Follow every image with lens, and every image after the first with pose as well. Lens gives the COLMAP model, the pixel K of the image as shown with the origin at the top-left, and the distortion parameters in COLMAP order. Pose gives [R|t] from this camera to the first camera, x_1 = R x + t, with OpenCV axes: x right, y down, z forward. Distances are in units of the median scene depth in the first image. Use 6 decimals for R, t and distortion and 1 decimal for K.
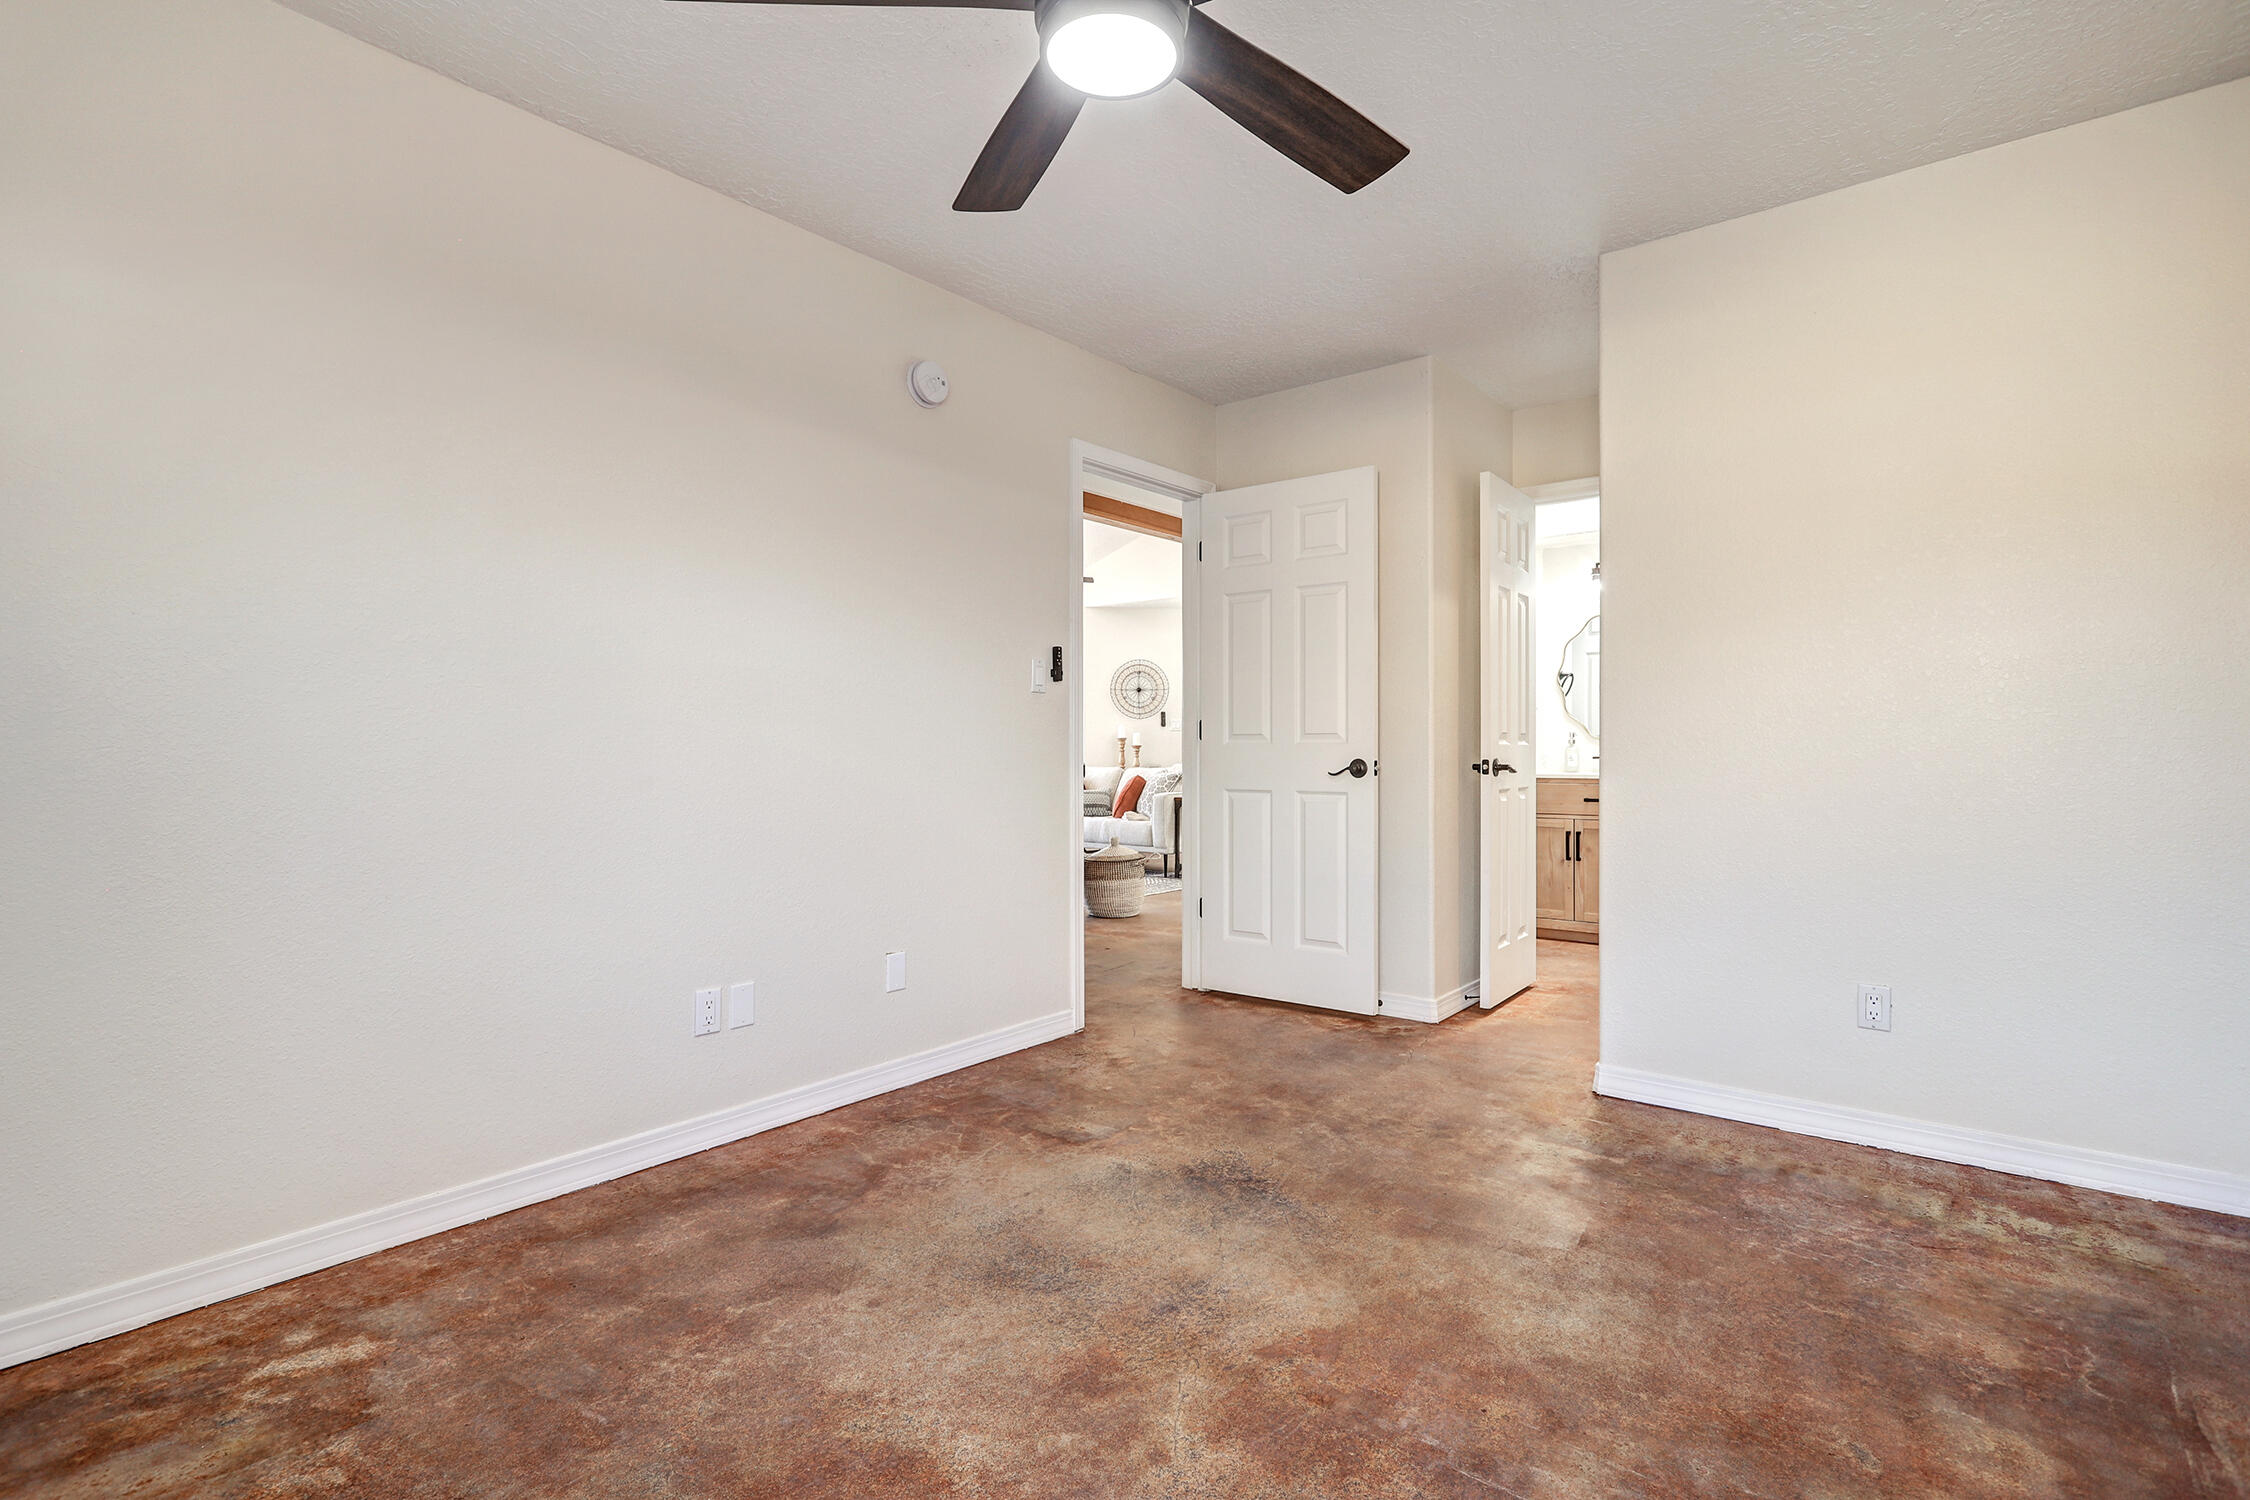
lens RADIAL K [[1073.8, 0, 1125.1], [0, 1073.8, 748.9], [0, 0, 1]] dist [-0.009396, 0.003941]
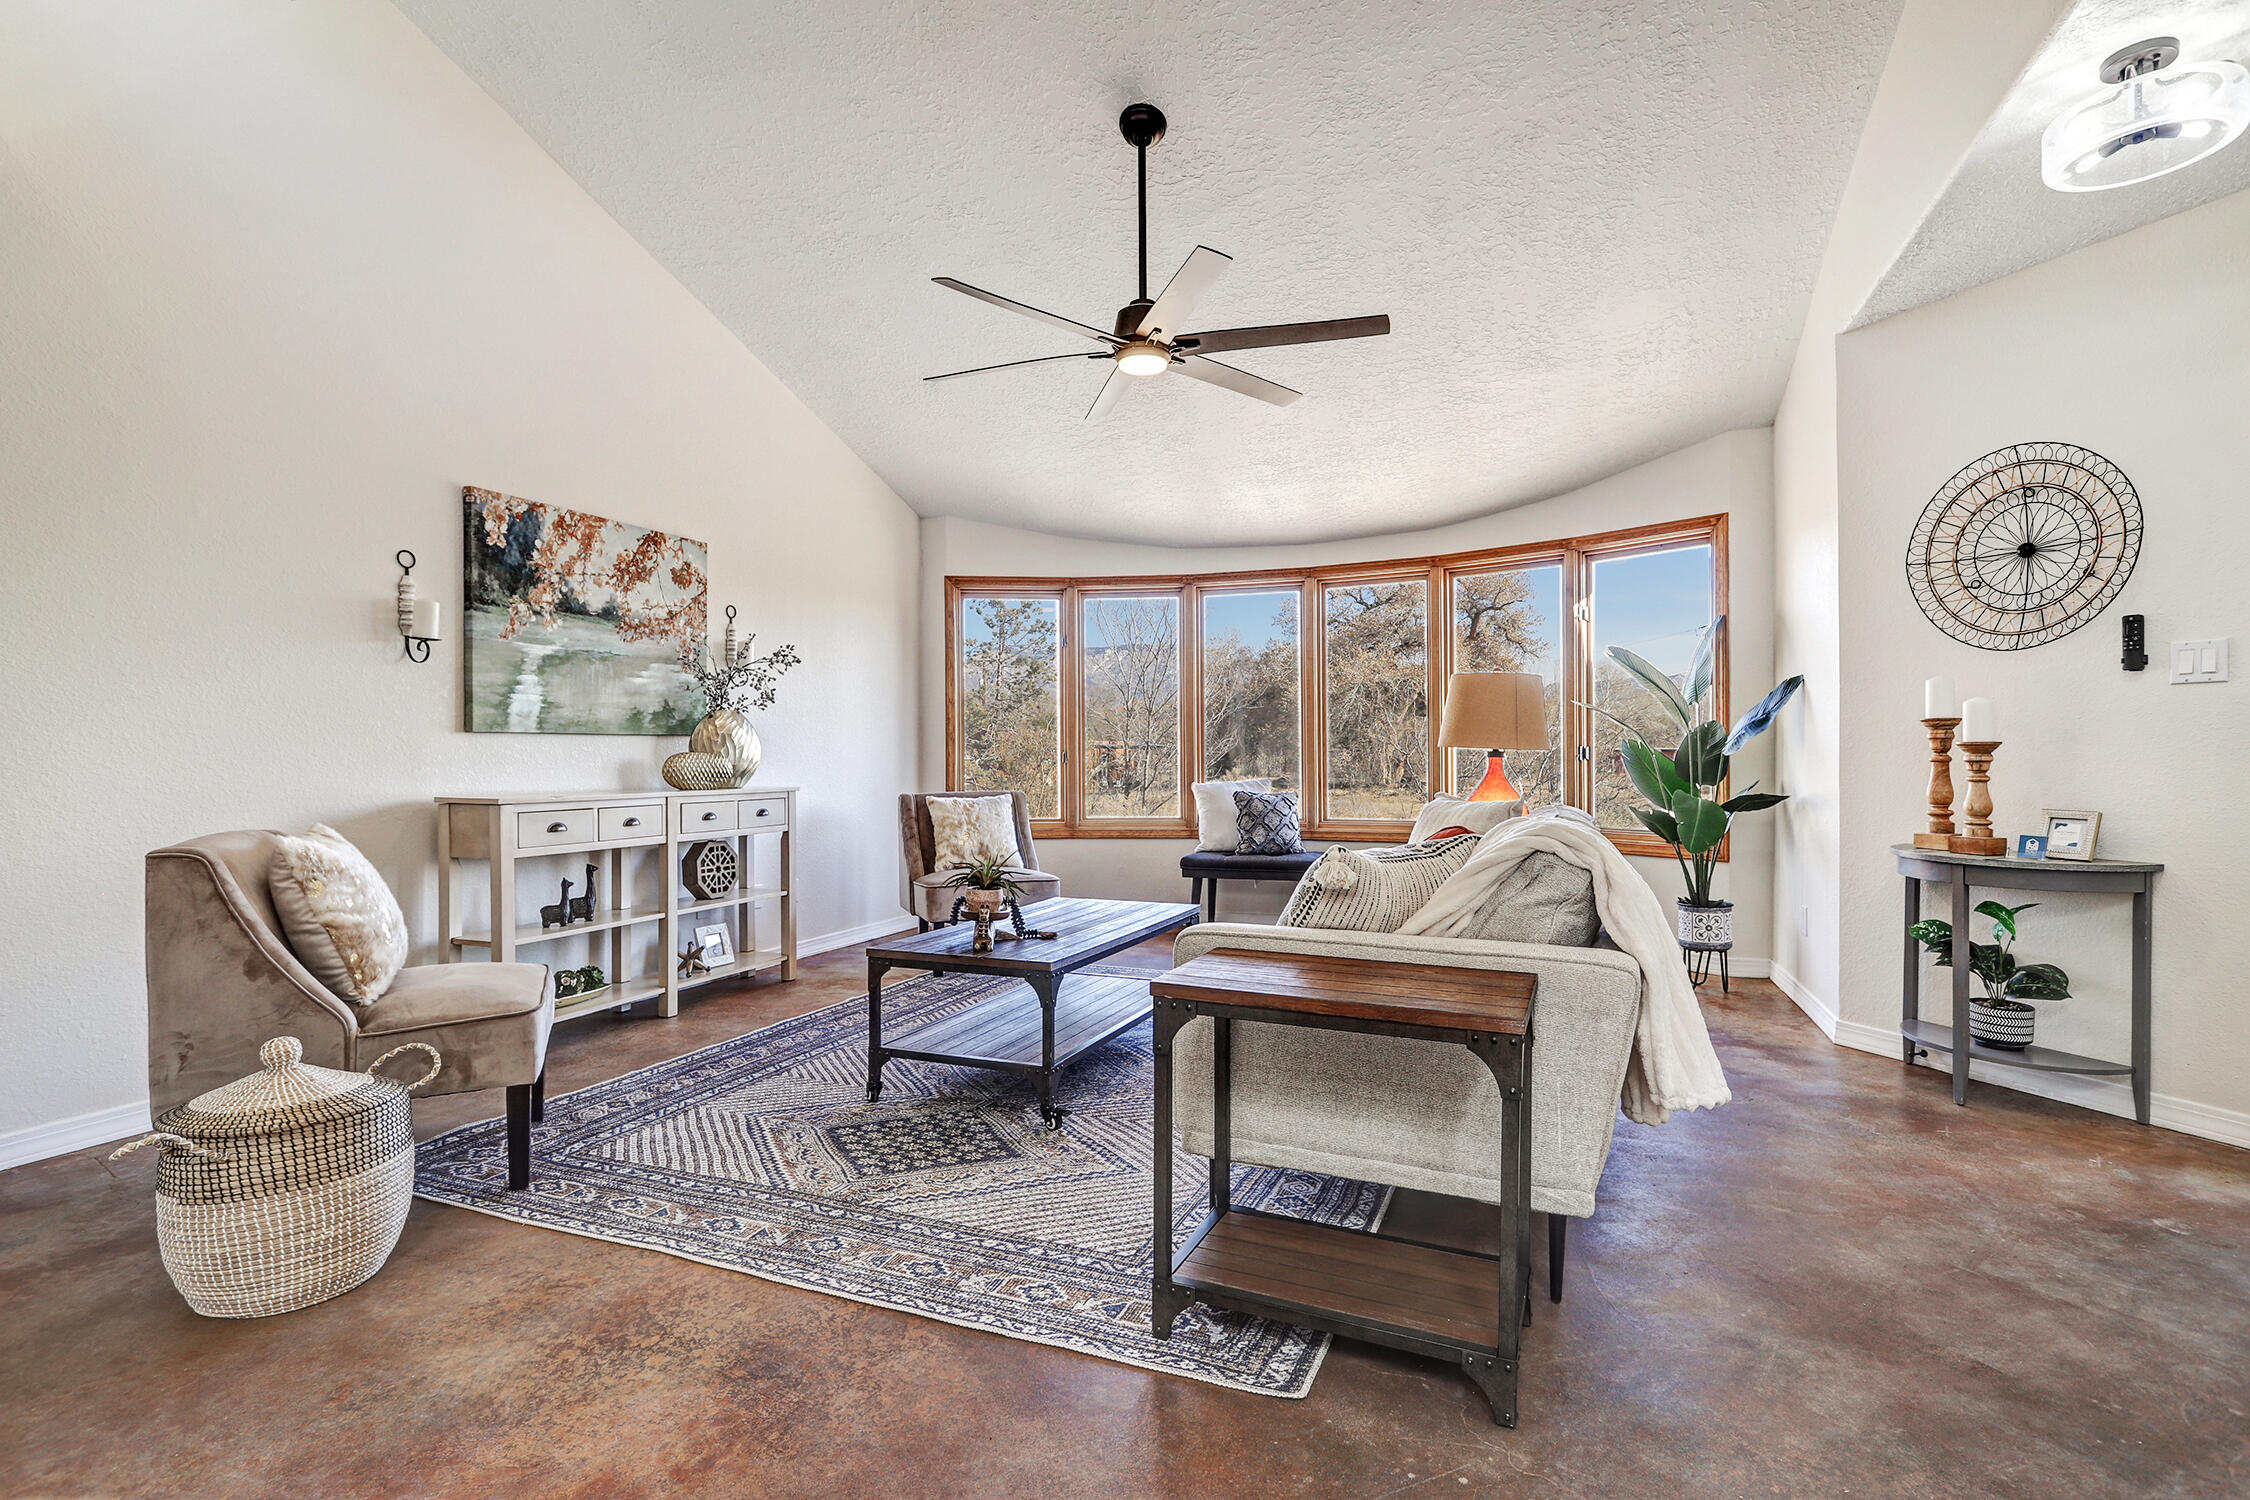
lens RADIAL K [[1073.8, 0, 1122.6], [0, 1073.8, 746.1], [0, 0, 1]] dist [-0.009396, 0.003941]
pose [[0.290460, -0.009730, -0.956838, 0.217160], [0.004597, 0.999951, -0.008773, -0.000783], [0.956876, -0.001851, 0.290490, 0.683078]]
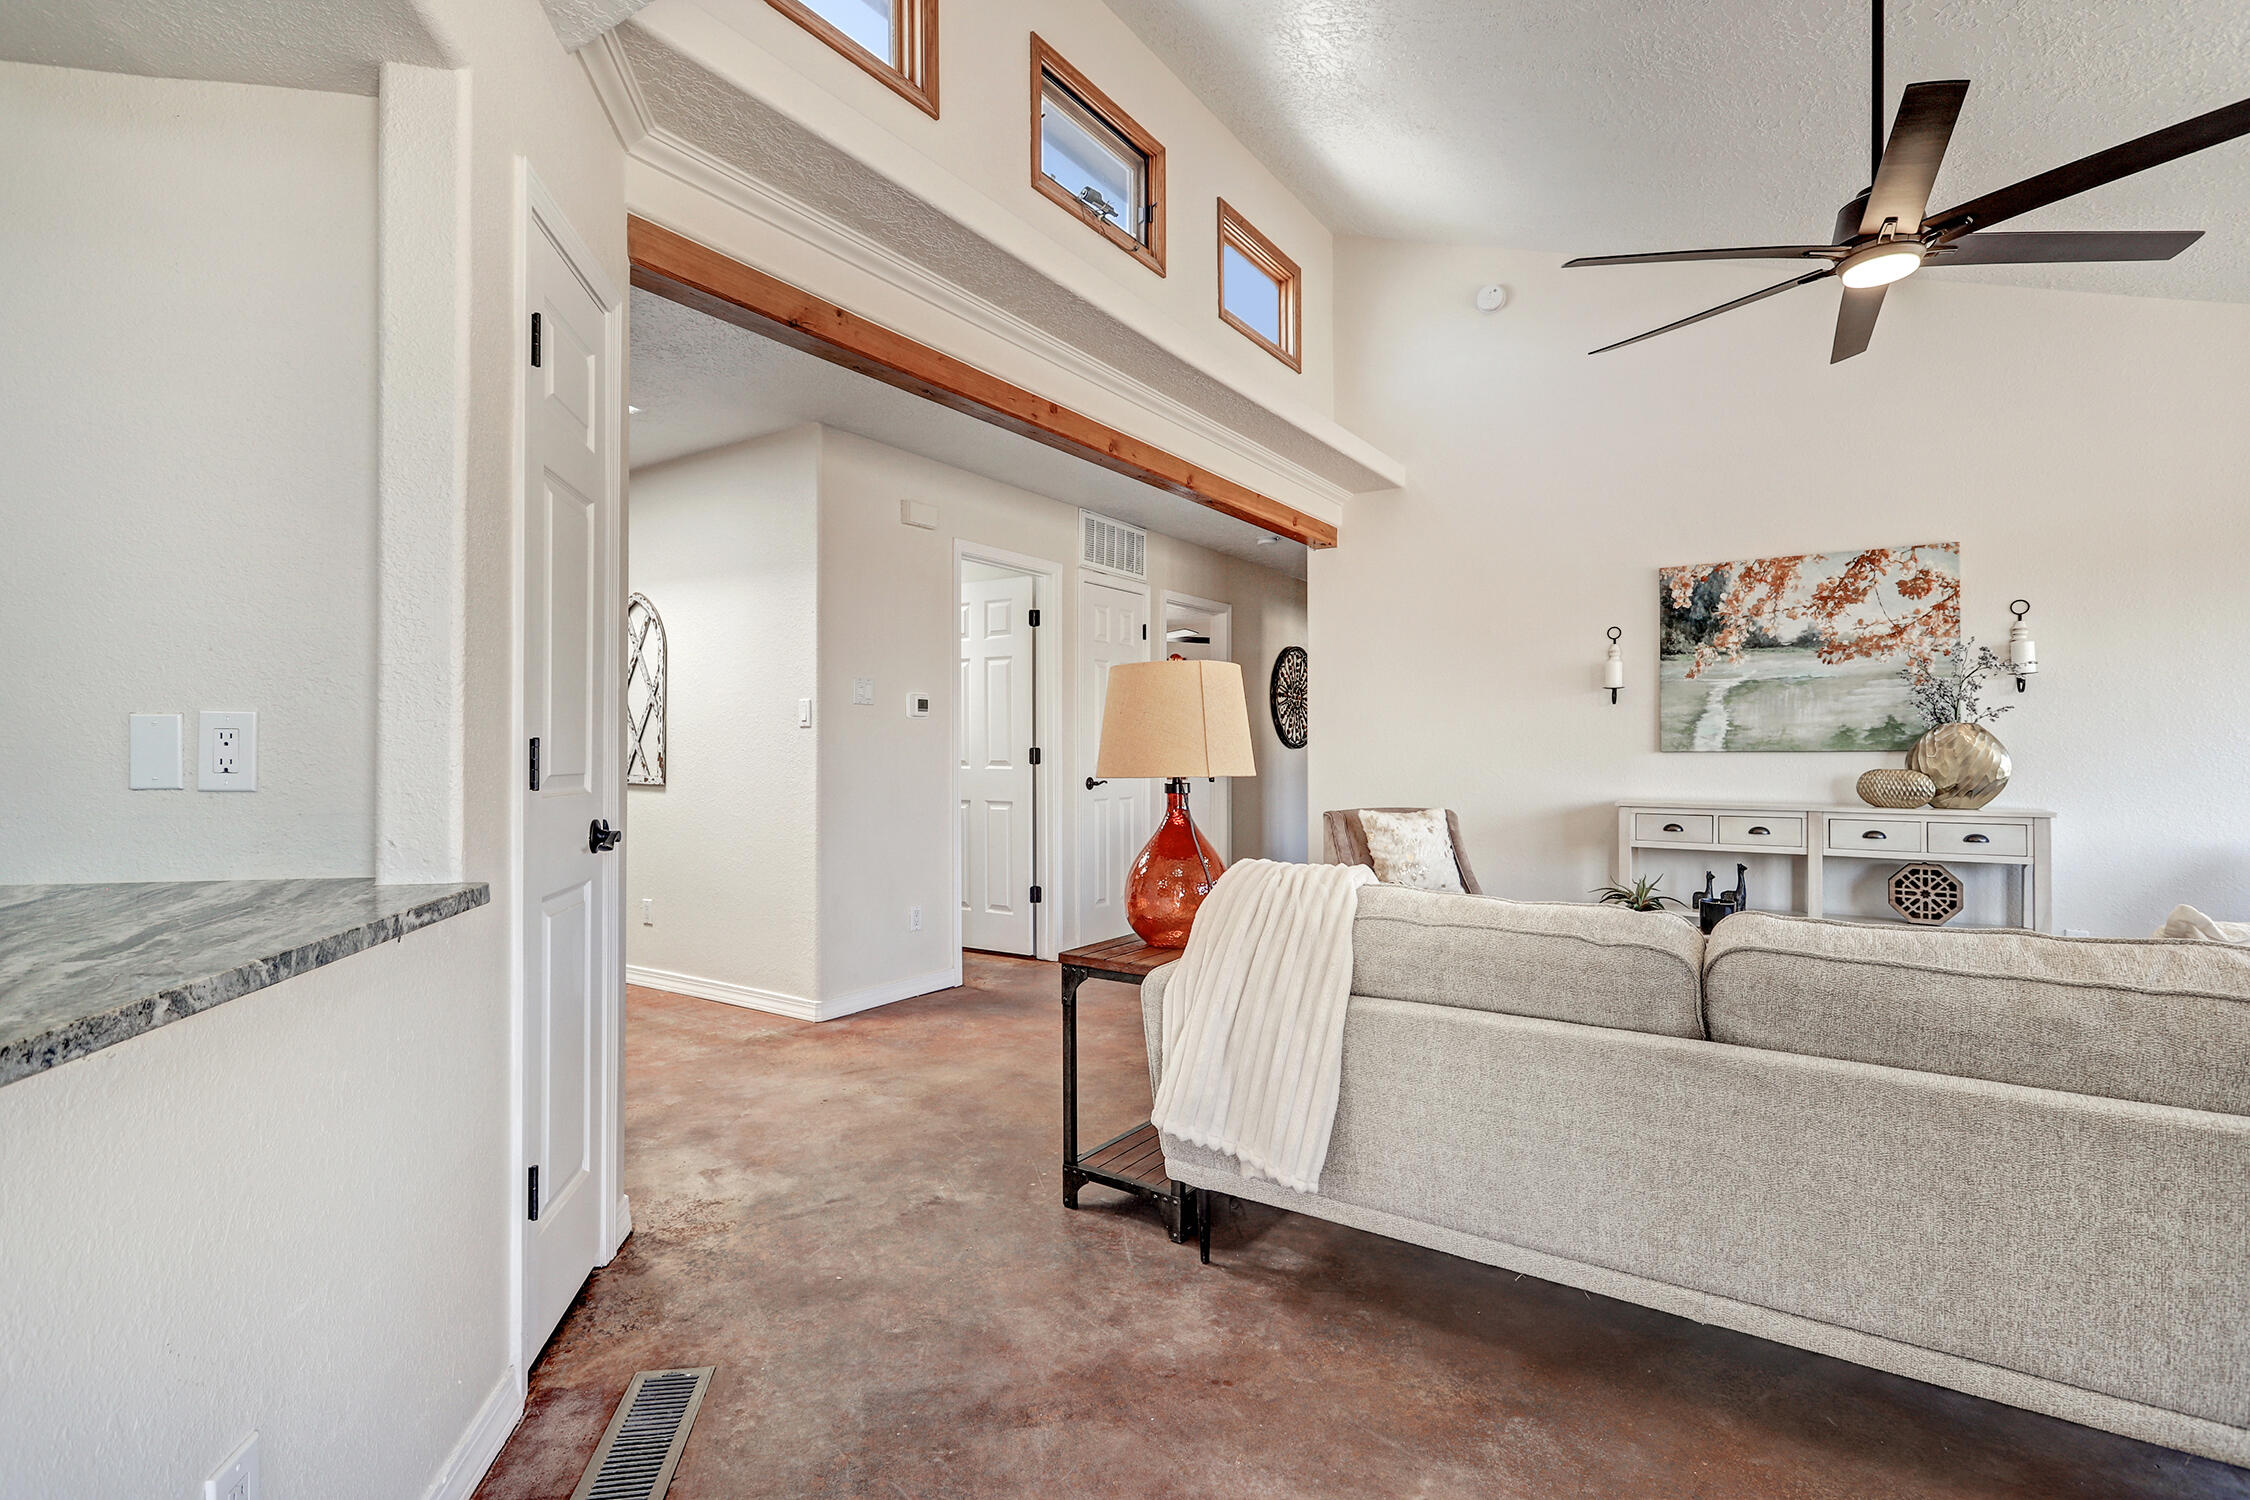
lens RADIAL K [[1073.8, 0, 1123.4], [0, 1073.8, 739.9], [0, 0, 1]] dist [-0.009396, 0.003941]
pose [[-0.995633, 0.000369, -0.093357, 0.100484], [0.001252, 0.999955, -0.009395, -0.010378], [0.093350, -0.009471, -0.995588, 1.018033]]
